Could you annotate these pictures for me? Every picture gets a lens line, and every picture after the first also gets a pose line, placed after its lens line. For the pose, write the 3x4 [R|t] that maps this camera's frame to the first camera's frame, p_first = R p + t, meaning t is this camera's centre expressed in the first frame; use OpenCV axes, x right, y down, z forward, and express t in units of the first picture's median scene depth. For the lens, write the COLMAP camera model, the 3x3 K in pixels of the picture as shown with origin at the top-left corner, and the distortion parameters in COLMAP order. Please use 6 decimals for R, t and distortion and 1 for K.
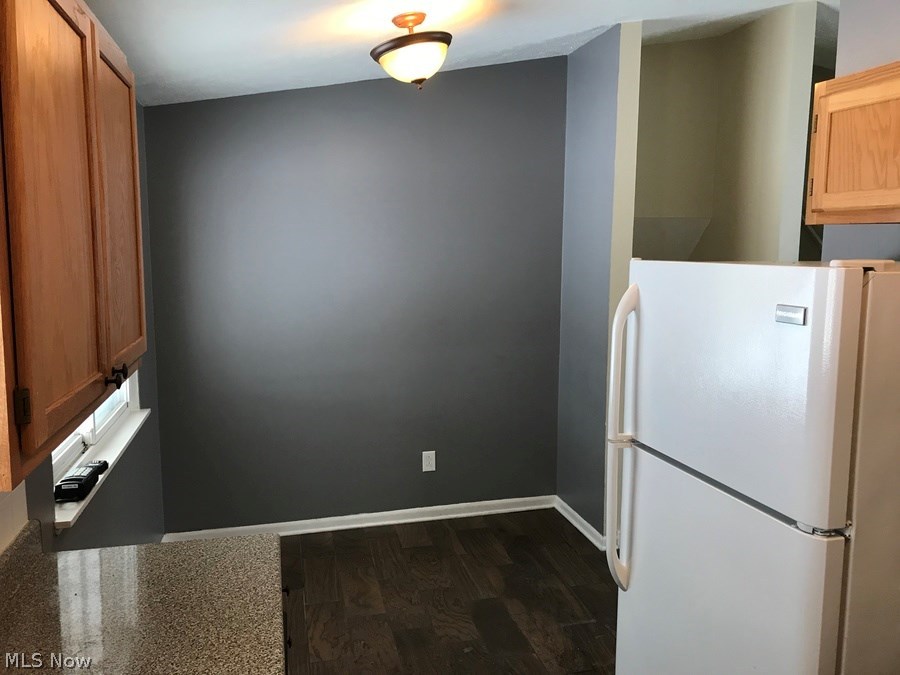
lens RADIAL K [[740.9, 0, 452.6], [0, 740.9, 338.2], [0, 0, 1]] dist [0.036455, -0.012317]
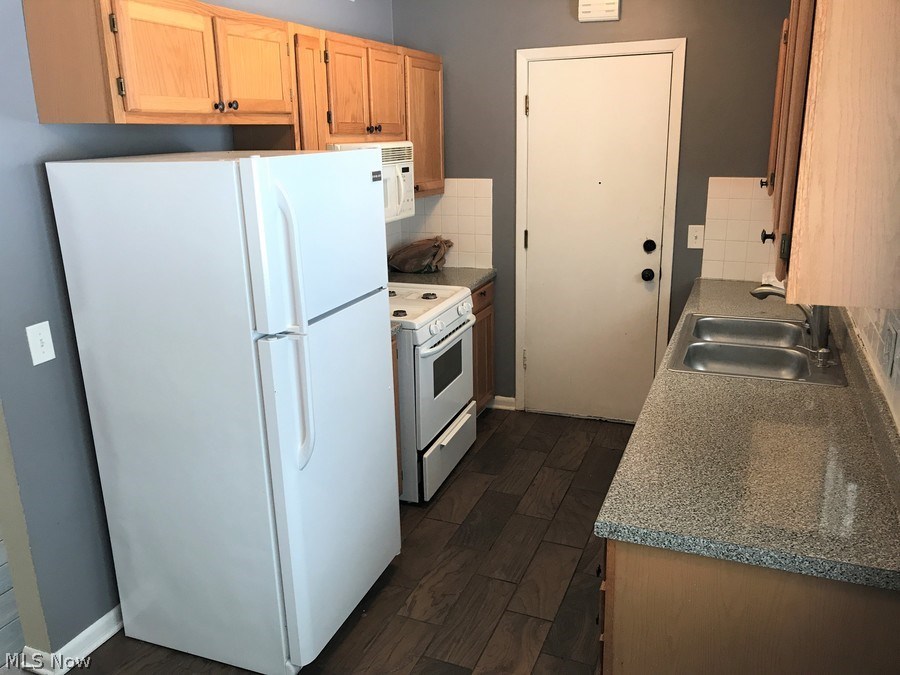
lens RADIAL K [[740.9, 0, 448.6], [0, 740.9, 338.0], [0, 0, 1]] dist [0.036455, -0.012317]
pose [[-0.809913, -0.139988, 0.569601, -0.520268], [0.098625, 0.924775, 0.367511, -0.210058], [-0.578200, 0.353829, -0.735180, 1.582785]]
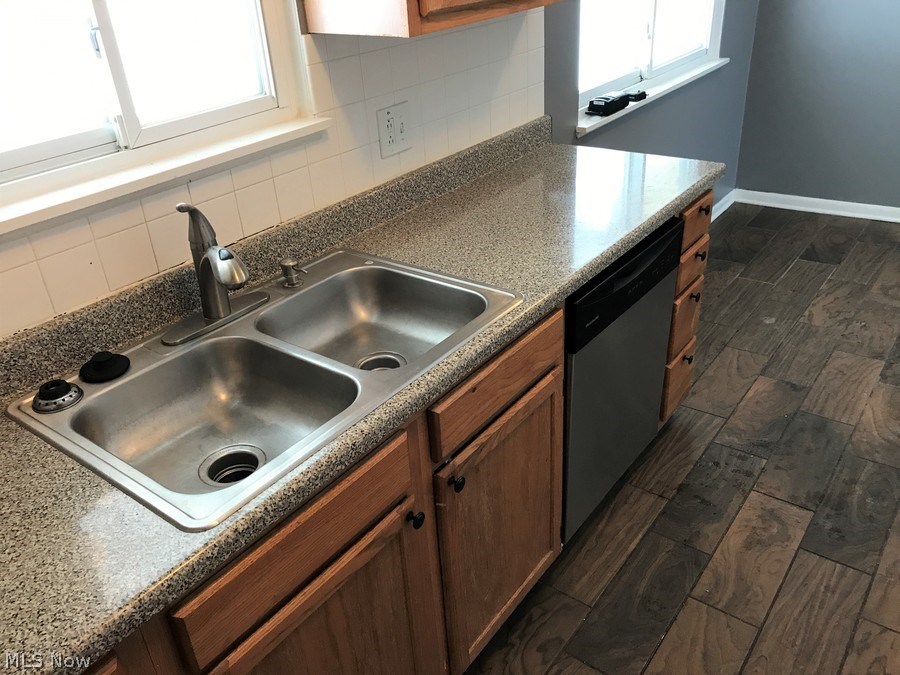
lens RADIAL K [[740.9, 0, 449.0], [0, 740.9, 335.3], [0, 0, 1]] dist [0.036455, -0.012317]
pose [[0.632726, 0.334277, -0.698511, 0.354303], [-0.032842, 0.912803, 0.407078, 0.061855], [0.773679, -0.234628, 0.588532, -0.005033]]
